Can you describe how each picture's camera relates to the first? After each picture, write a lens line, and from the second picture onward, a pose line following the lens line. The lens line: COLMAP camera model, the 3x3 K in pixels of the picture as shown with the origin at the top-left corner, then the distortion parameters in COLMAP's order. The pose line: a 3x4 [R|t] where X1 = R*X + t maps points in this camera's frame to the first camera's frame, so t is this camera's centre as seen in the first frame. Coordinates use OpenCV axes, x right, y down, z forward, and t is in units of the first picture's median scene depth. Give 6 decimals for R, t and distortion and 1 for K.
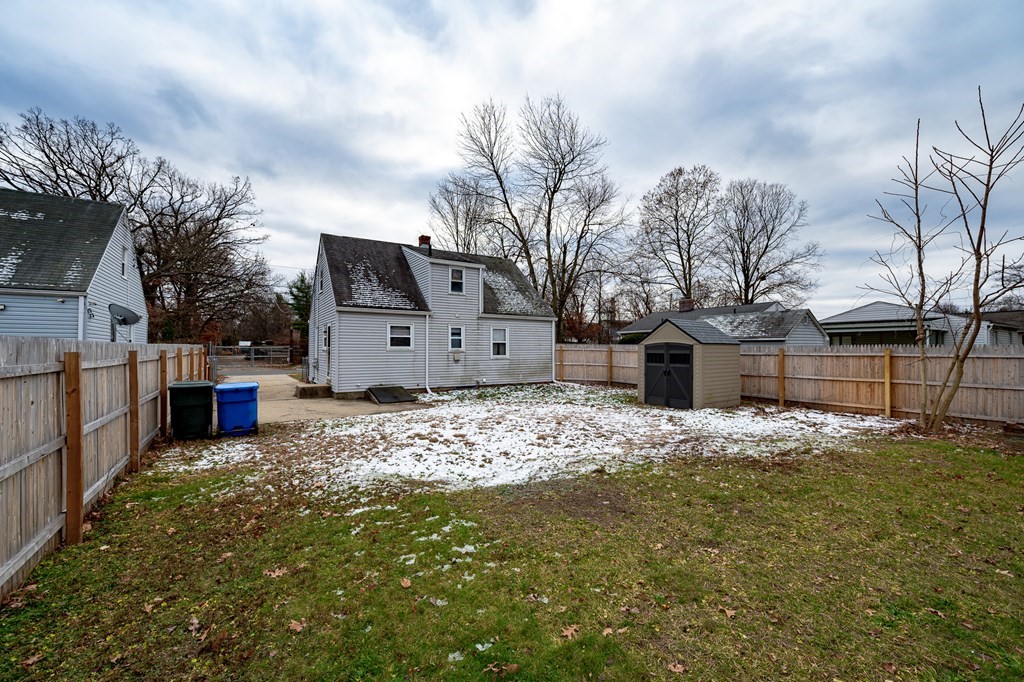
lens RADIAL K [[427.4, 0, 516.3], [0, 427.4, 348.6], [0, 0, 1]] dist [-0.004116, 0.000033]
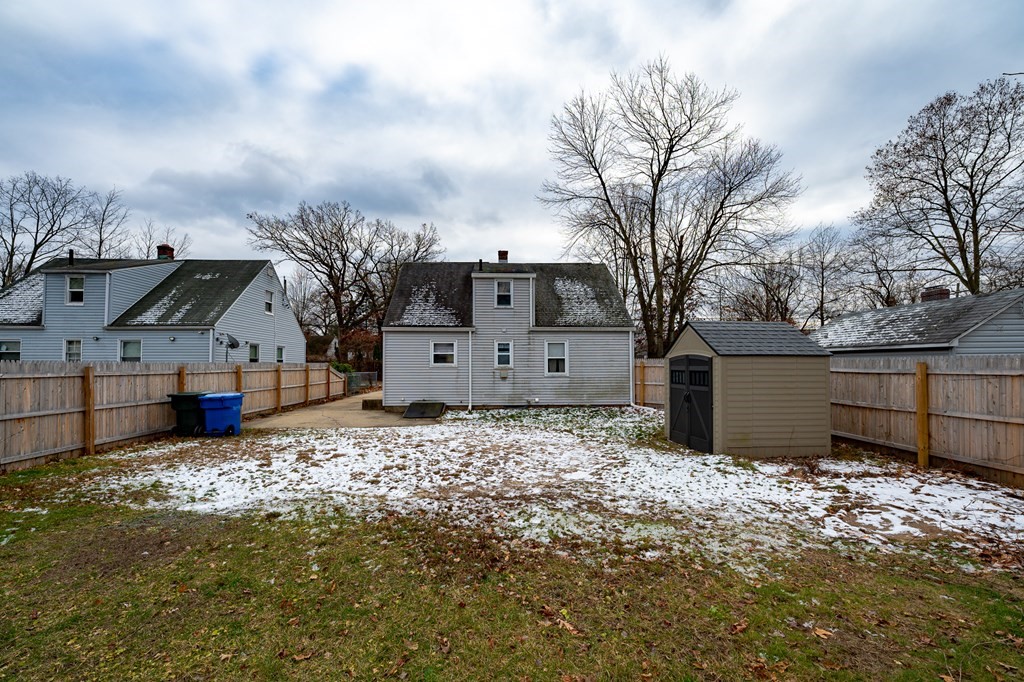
lens RADIAL K [[427.4, 0, 503.5], [0, 427.4, 360.5], [0, 0, 1]] dist [-0.004116, 0.000033]
pose [[0.854314, -0.010368, -0.519655, 0.371029], [0.003623, 0.999896, -0.013994, 0.003070], [0.519745, 0.010073, 0.854262, 0.201881]]
